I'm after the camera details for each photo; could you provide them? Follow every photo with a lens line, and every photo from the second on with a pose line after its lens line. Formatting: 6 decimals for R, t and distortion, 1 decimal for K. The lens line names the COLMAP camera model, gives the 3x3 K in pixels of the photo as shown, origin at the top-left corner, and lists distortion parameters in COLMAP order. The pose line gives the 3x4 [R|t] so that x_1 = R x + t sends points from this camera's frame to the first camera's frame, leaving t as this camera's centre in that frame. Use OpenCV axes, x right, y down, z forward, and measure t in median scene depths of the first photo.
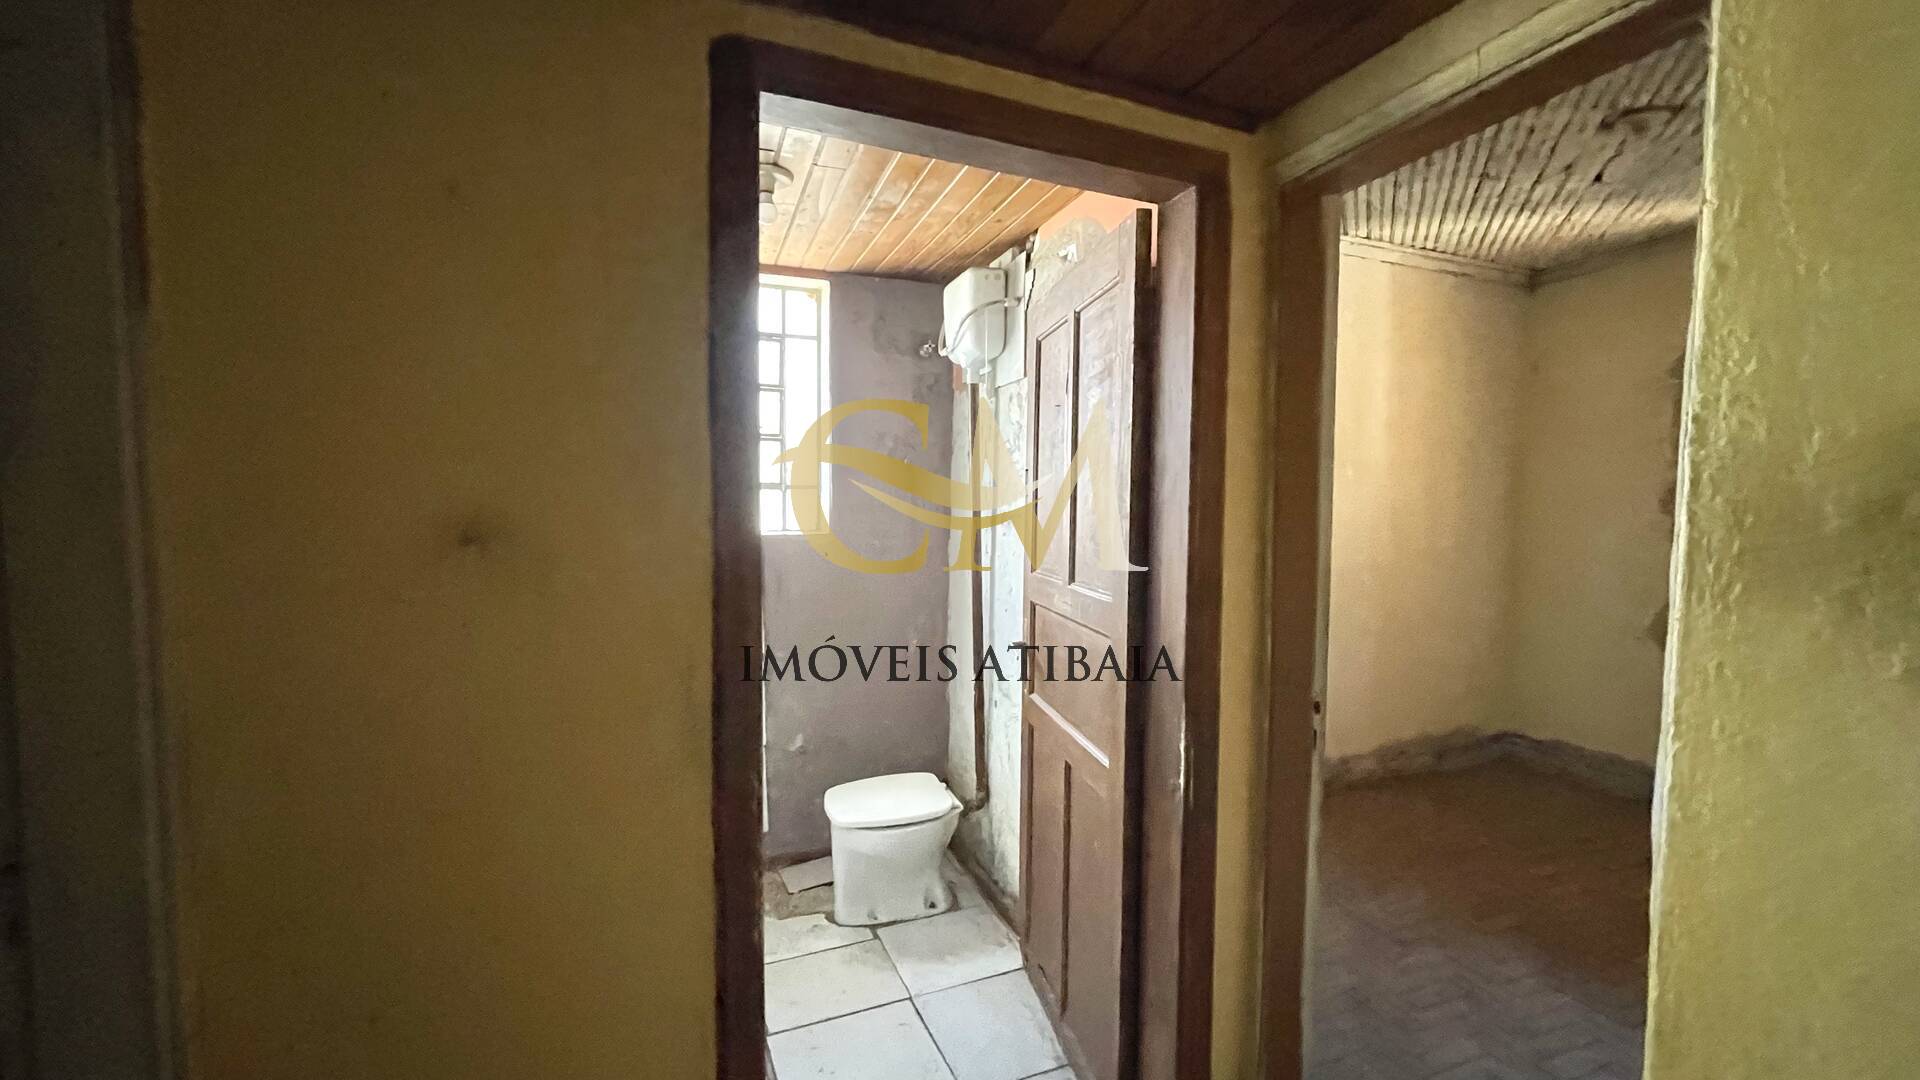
lens RADIAL K [[781.2, 0, 966.4], [0, 781.2, 539.1], [0, 0, 1]] dist [-0.000949, -0.000126]
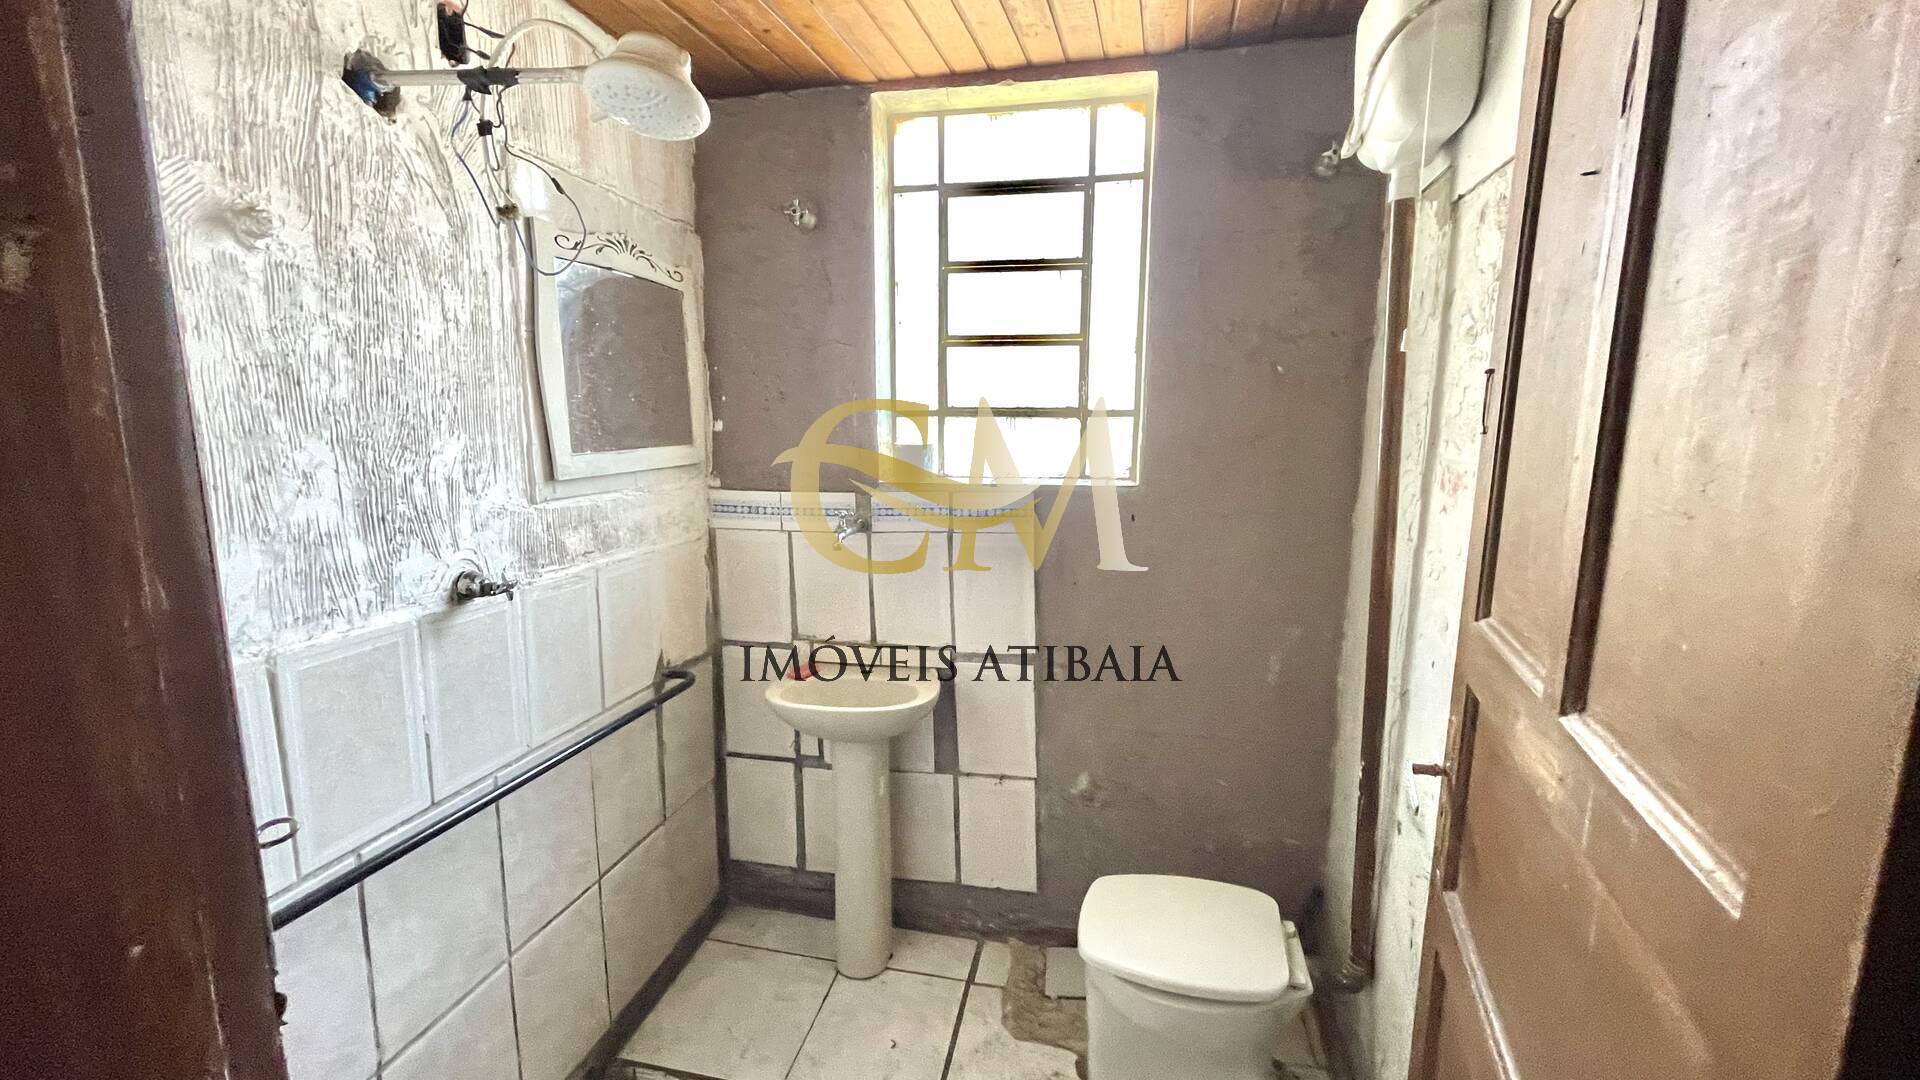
lens RADIAL K [[781.2, 0, 956.3], [0, 781.2, 545.9], [0, 0, 1]] dist [-0.000949, -0.000126]
pose [[0.826813, 0.082403, -0.556407, 0.066789], [-0.020074, 0.992903, 0.117218, -0.032647], [0.562118, -0.085748, 0.822600, 0.402780]]
